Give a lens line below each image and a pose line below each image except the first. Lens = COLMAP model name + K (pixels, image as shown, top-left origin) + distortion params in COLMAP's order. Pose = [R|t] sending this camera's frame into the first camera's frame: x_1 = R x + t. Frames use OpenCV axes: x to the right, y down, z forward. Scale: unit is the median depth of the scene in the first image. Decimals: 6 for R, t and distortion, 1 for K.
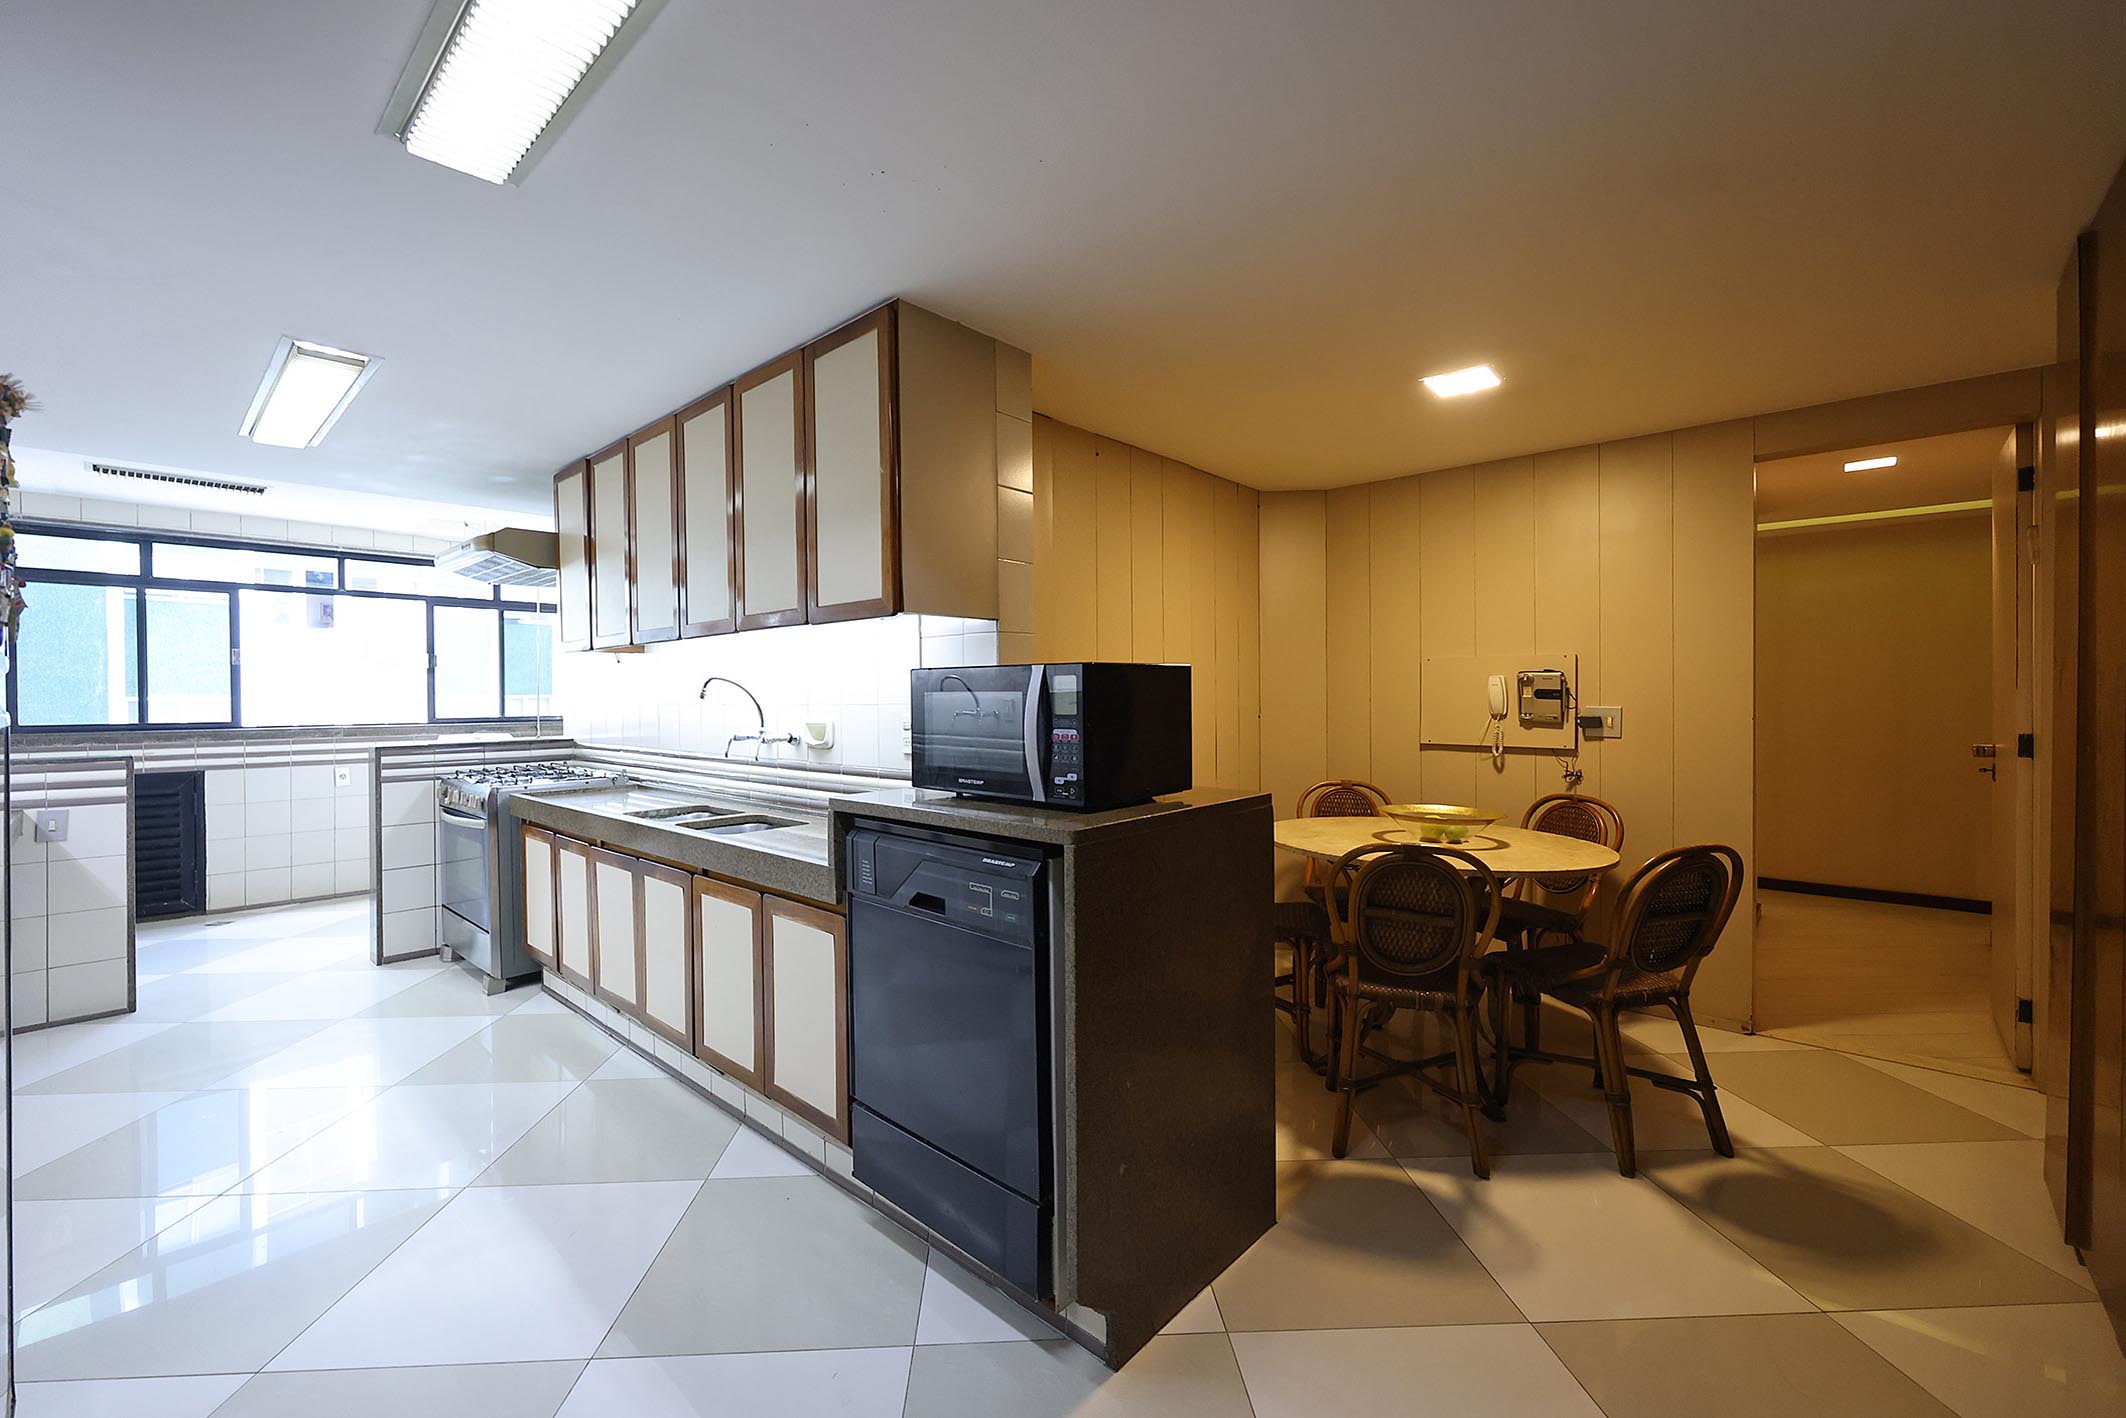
lens RADIAL K [[862.8, 0, 1064.3], [0, 862.8, 708.8], [0, 0, 1]] dist [-0.009894, -0.000047]
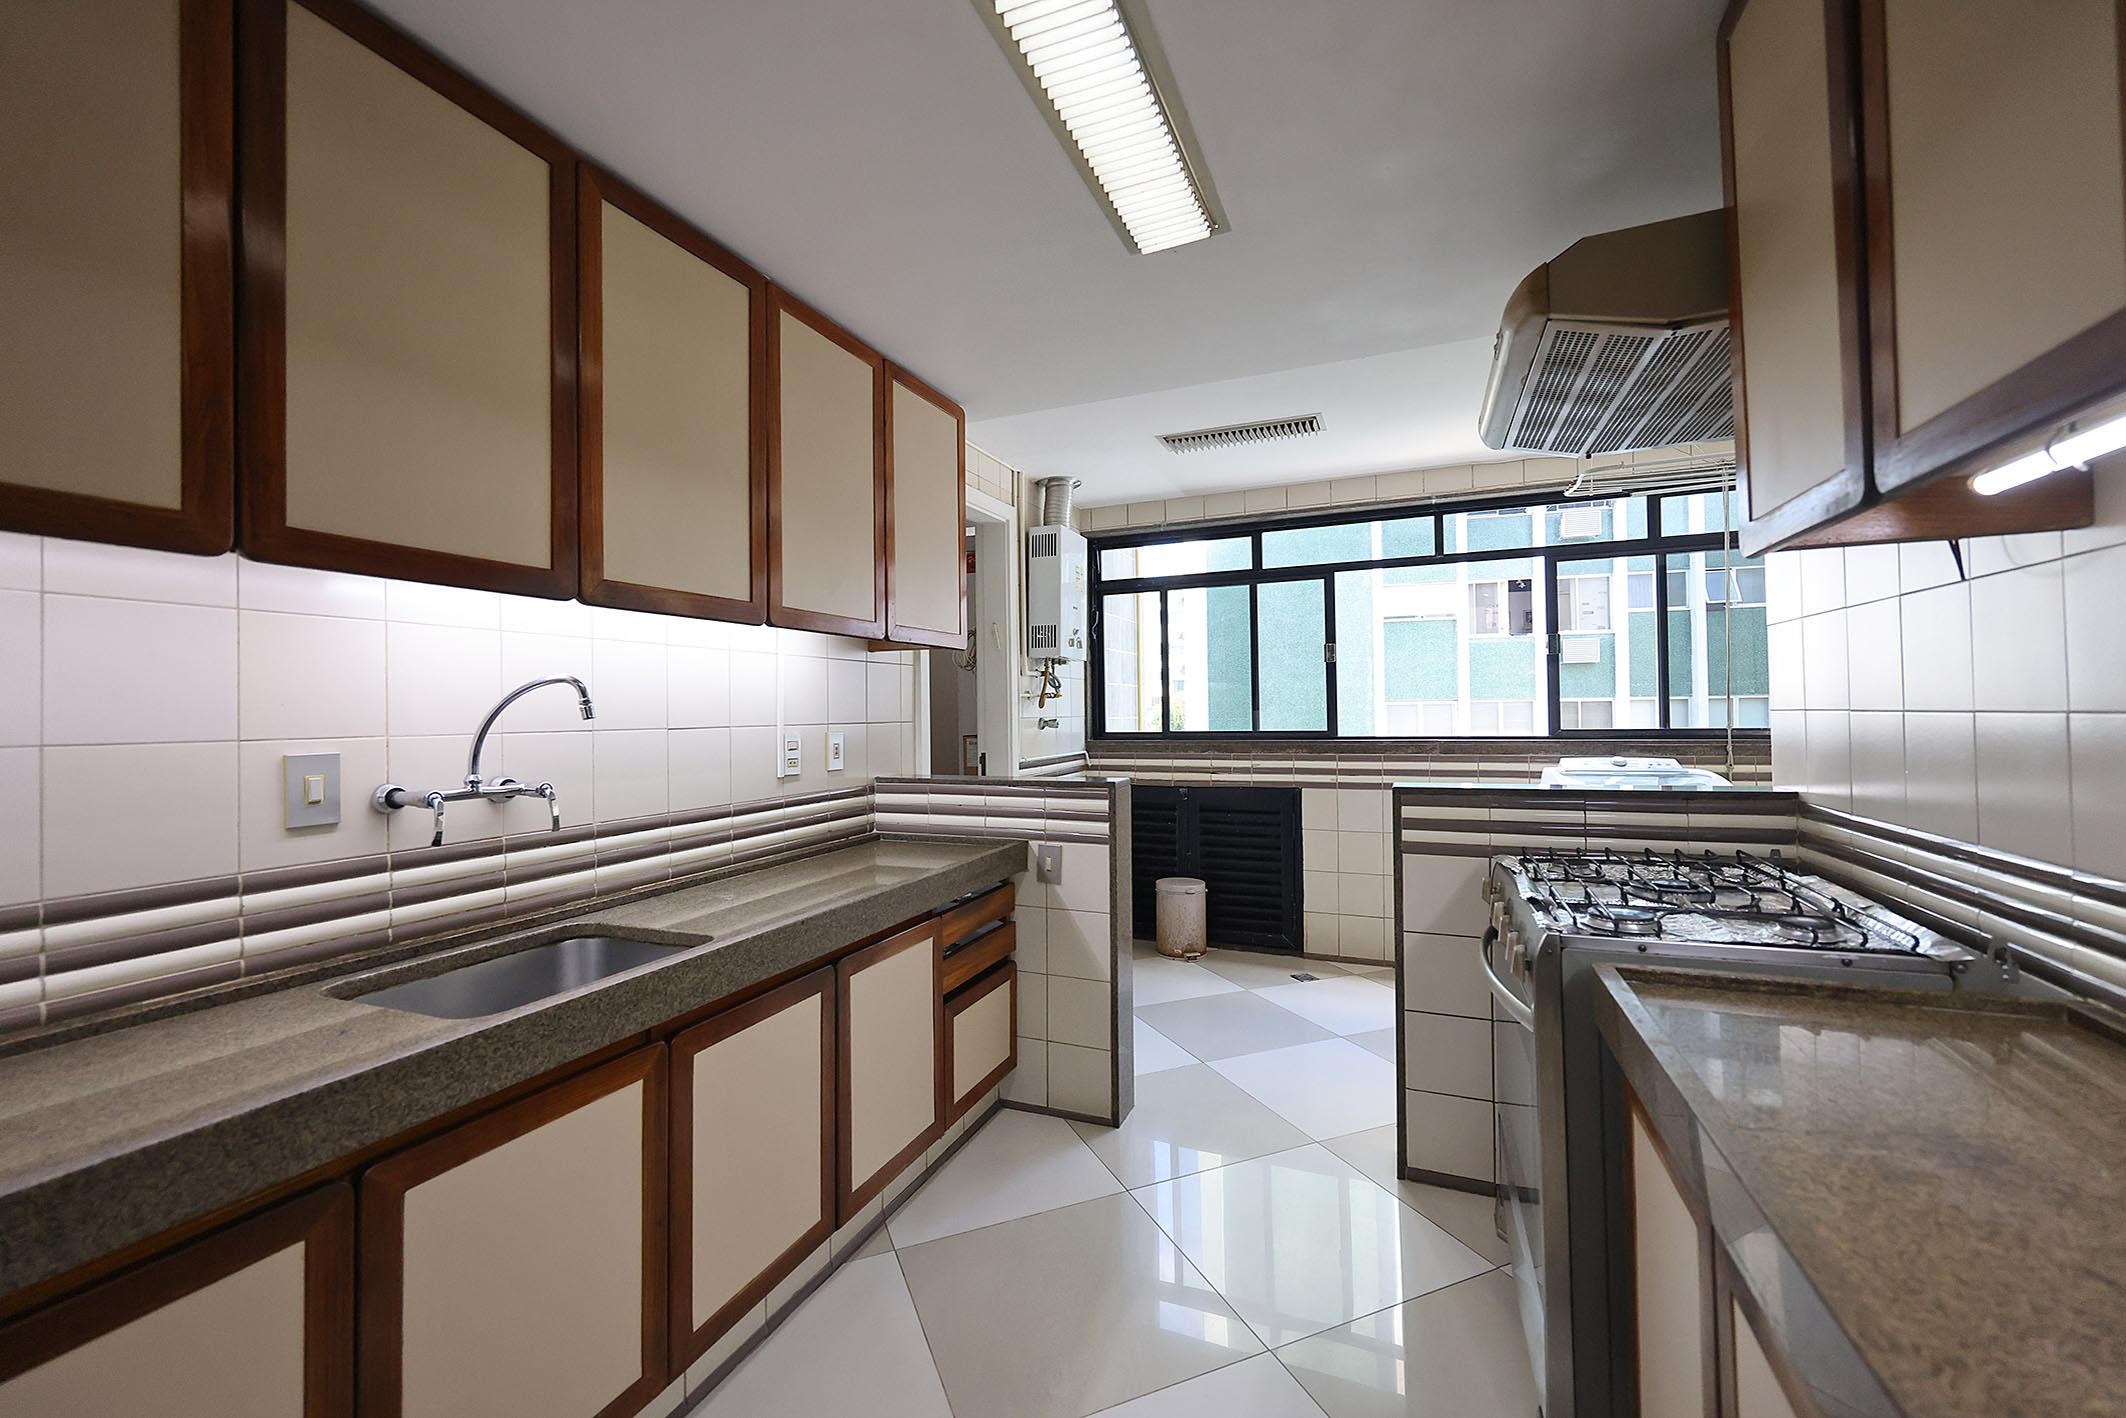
lens RADIAL K [[862.8, 0, 1047.0], [0, 862.8, 698.5], [0, 0, 1]] dist [-0.009894, -0.000047]
pose [[0.322113, -0.013230, -0.946609, -0.273993], [0.001075, 0.999907, -0.013610, -0.005168], [0.946701, 0.003367, 0.322097, 0.485180]]
